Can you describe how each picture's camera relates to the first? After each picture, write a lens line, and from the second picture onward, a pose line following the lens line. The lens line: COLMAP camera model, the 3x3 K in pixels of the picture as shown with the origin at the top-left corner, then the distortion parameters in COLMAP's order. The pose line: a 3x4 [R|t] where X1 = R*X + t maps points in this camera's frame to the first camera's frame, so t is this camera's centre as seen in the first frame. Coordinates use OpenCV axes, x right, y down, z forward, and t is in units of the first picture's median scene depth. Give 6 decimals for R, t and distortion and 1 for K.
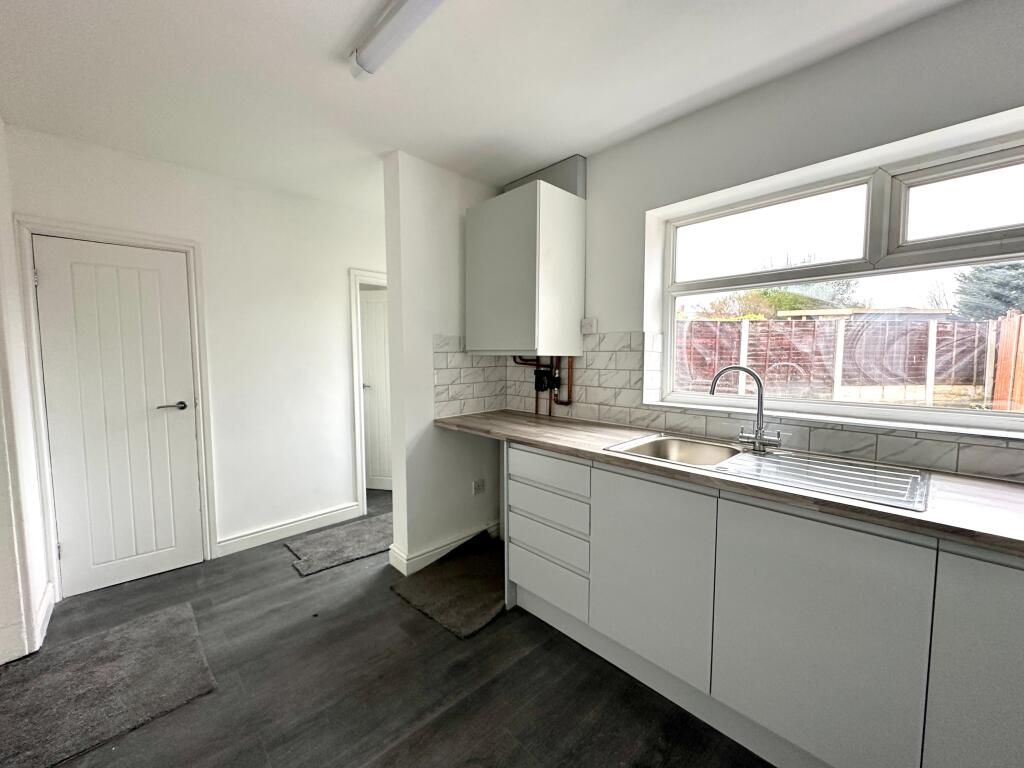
lens RADIAL K [[411.0, 0, 512.0], [0, 411.0, 386.1], [0, 0, 1]] dist [-0.002125, -0.000059]
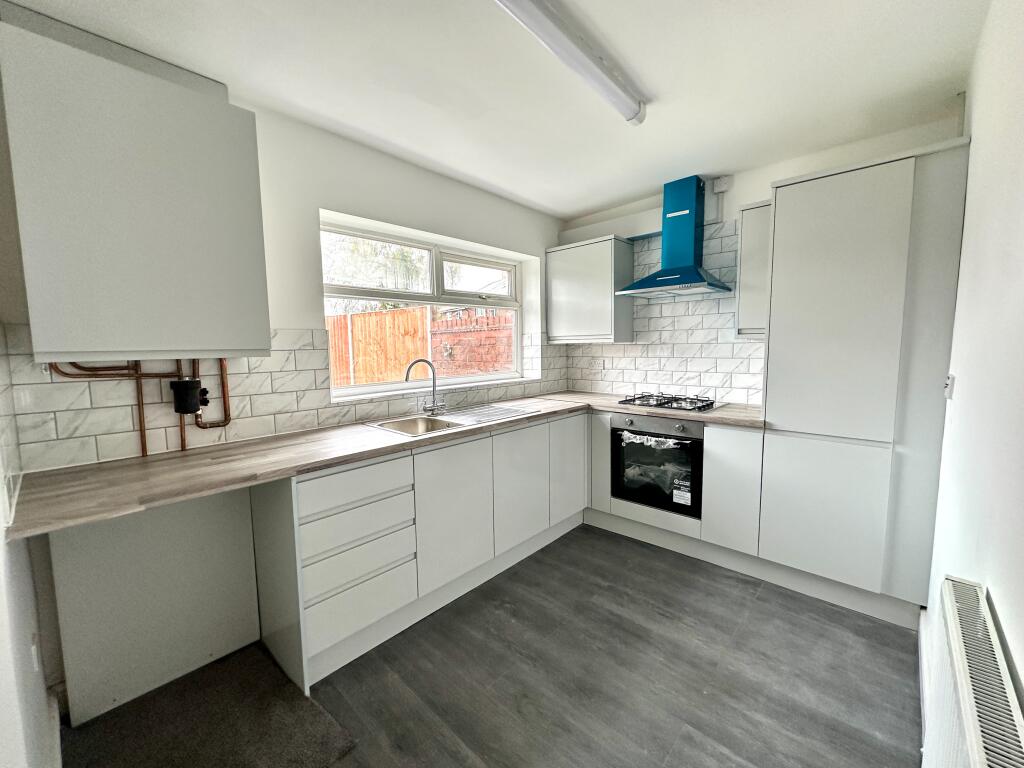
lens RADIAL K [[411.0, 0, 512.4], [0, 411.0, 380.9], [0, 0, 1]] dist [-0.002125, -0.000059]
pose [[-0.073444, -0.085104, 0.993662, -0.706384], [0.090316, 0.991691, 0.091611, -0.060044], [-0.993201, 0.096472, -0.065147, 0.615892]]
